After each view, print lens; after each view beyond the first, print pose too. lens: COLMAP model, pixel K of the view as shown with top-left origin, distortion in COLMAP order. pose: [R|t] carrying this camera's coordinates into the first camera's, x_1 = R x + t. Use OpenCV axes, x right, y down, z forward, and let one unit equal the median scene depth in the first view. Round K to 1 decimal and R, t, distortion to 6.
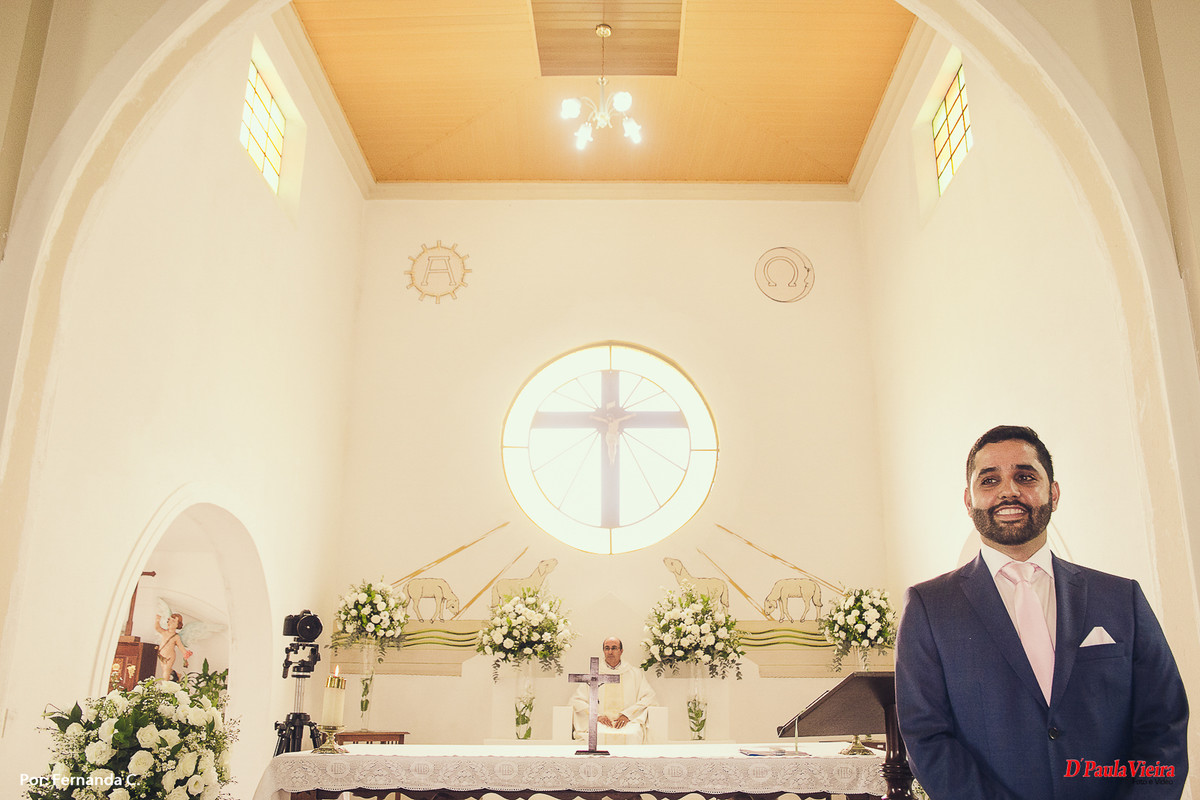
lens RADIAL K [[1034.5, 0, 599.7], [0, 1034.5, 399.7], [0, 0, 1]] dist [-0.051497, 0.007513]
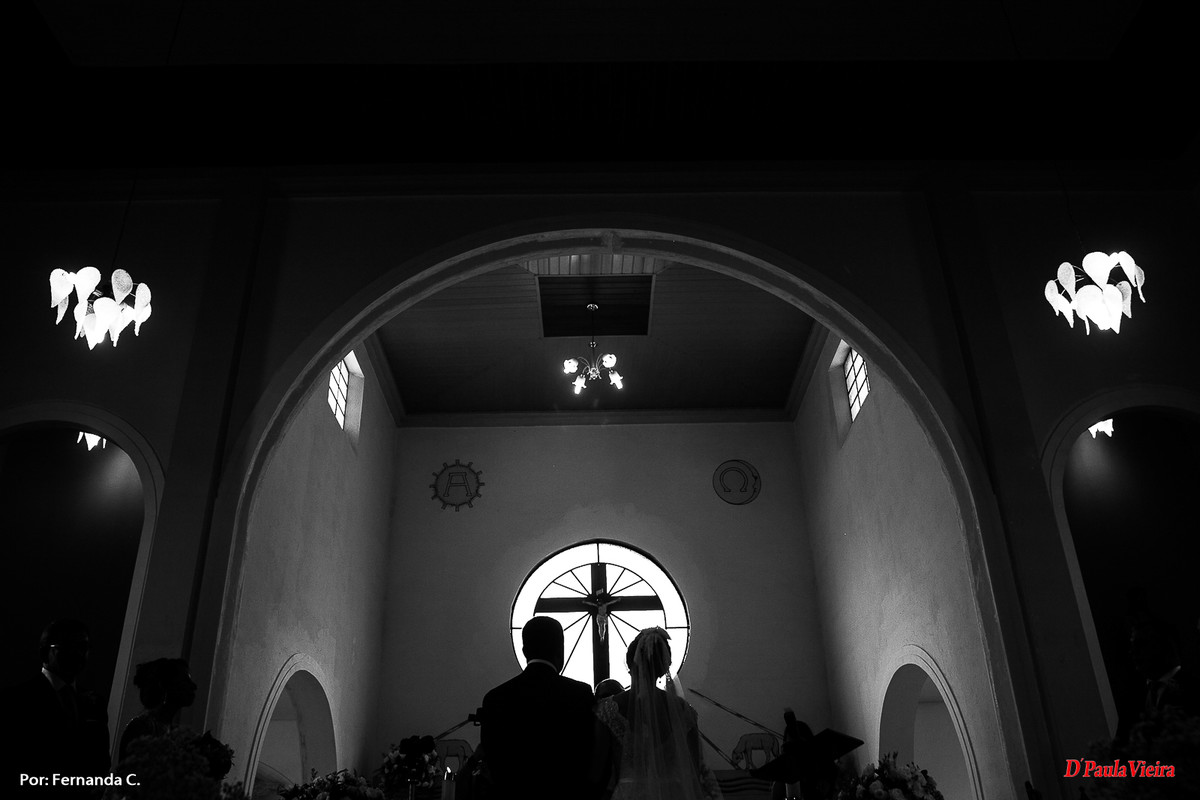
lens RADIAL K [[975.0, 0, 570.8], [0, 975.0, 405.1], [0, 0, 1]] dist [-0.074515, 0.004473]
pose [[0.999821, -0.017987, 0.005887, -0.026559], [0.018769, 0.982297, -0.186386, 0.001946], [-0.002431, 0.186463, 0.982459, -0.171545]]
